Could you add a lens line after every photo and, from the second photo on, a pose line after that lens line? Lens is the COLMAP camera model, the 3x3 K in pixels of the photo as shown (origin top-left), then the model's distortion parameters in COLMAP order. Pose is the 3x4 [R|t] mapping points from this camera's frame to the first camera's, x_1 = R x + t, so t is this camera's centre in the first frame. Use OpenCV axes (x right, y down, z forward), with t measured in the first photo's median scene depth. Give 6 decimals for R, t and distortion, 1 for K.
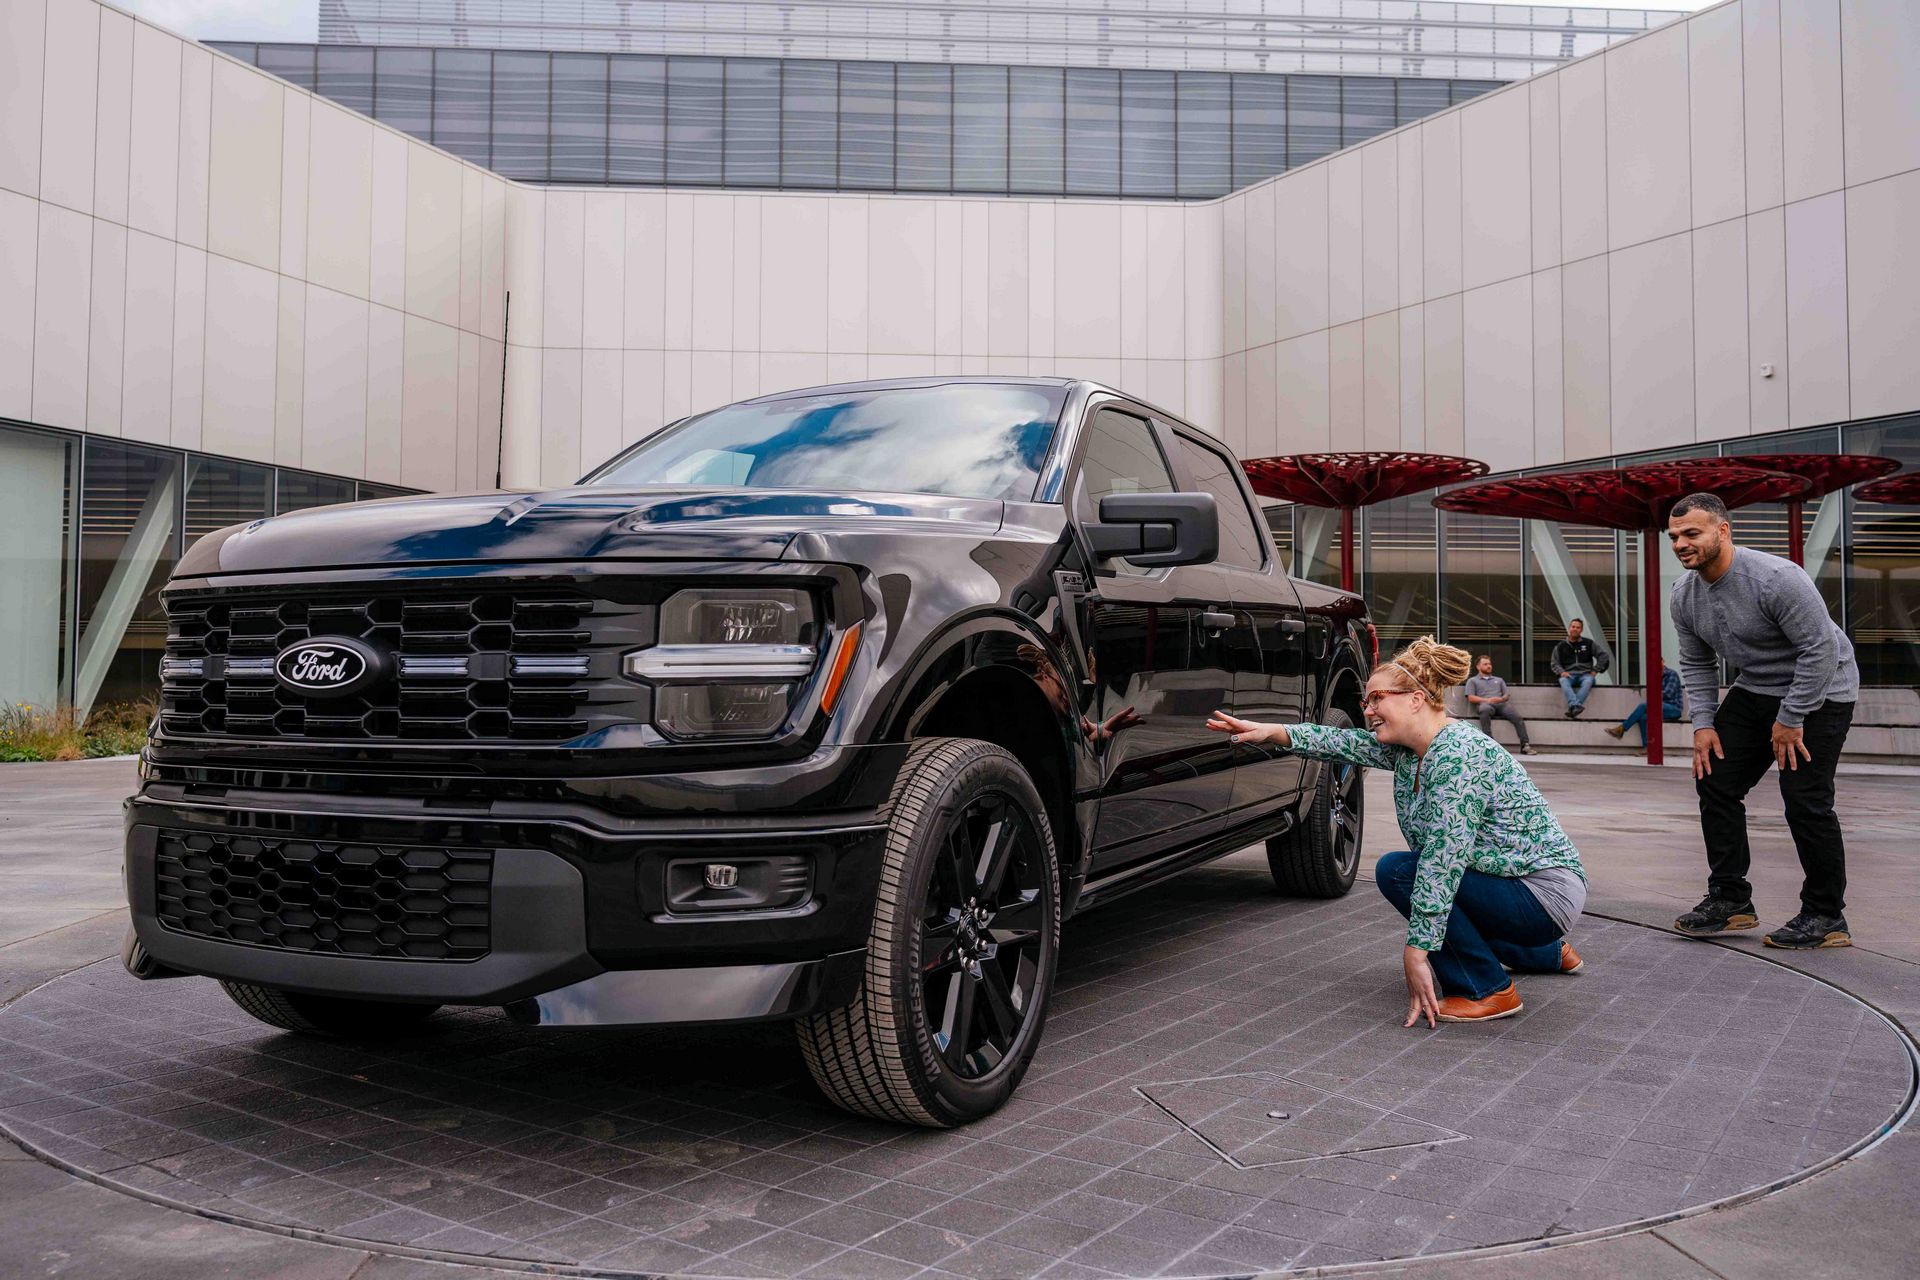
lens RADIAL K [[1328.0, 0, 923.4], [0, 1328.0, 589.5], [0, 0, 1]] dist [0.002763, 0.000657]
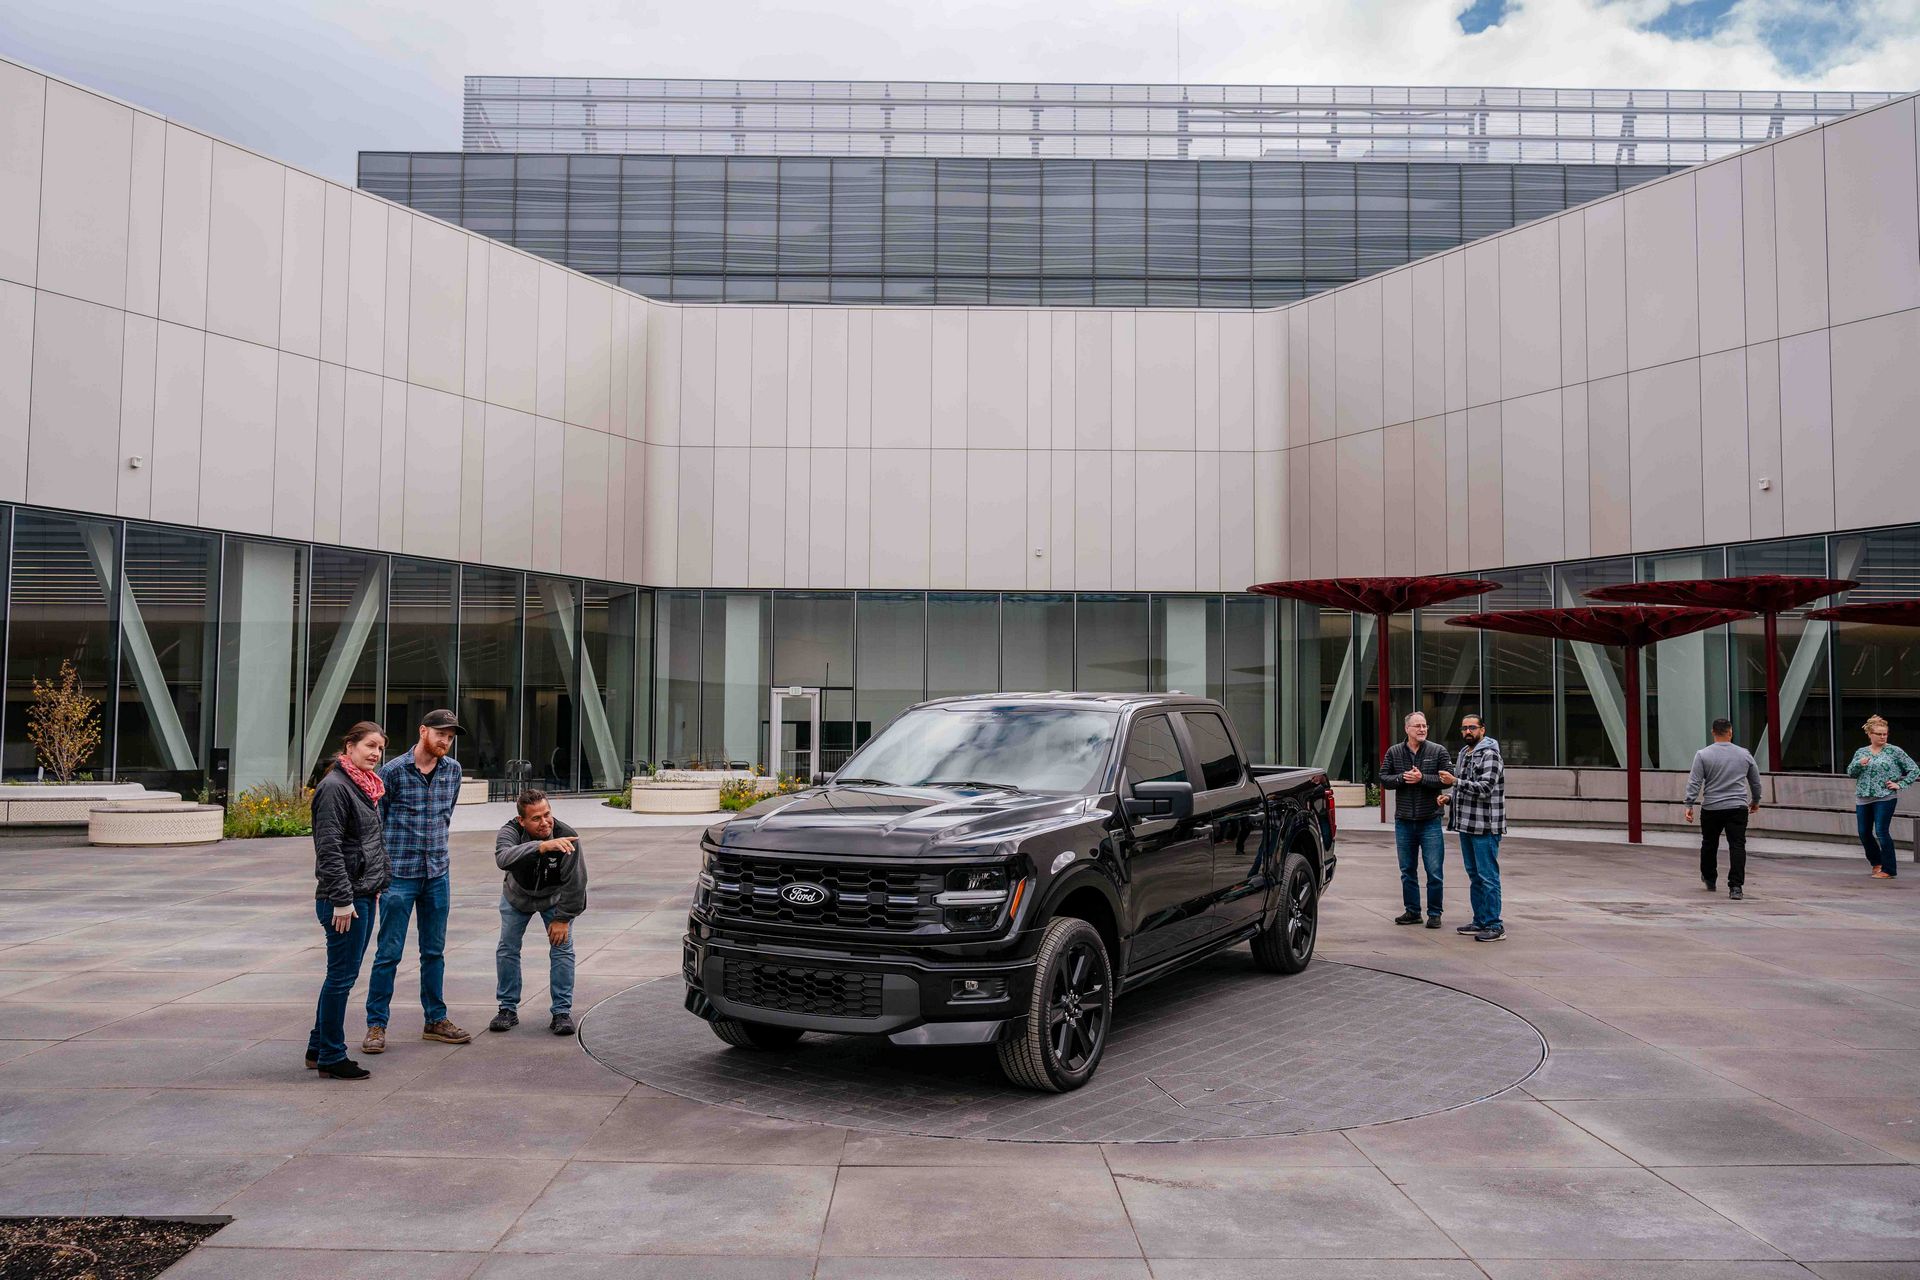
lens RADIAL K [[1311.6, 0, 959.7], [0, 1311.6, 613.1], [0, 0, 1]] dist [0.006732, 0.004543]
pose [[0.999273, 0.000833, -0.038112, -0.037574], [-0.001076, 0.999979, -0.006337, -0.216788], [0.038106, 0.006374, 0.999253, -0.680322]]
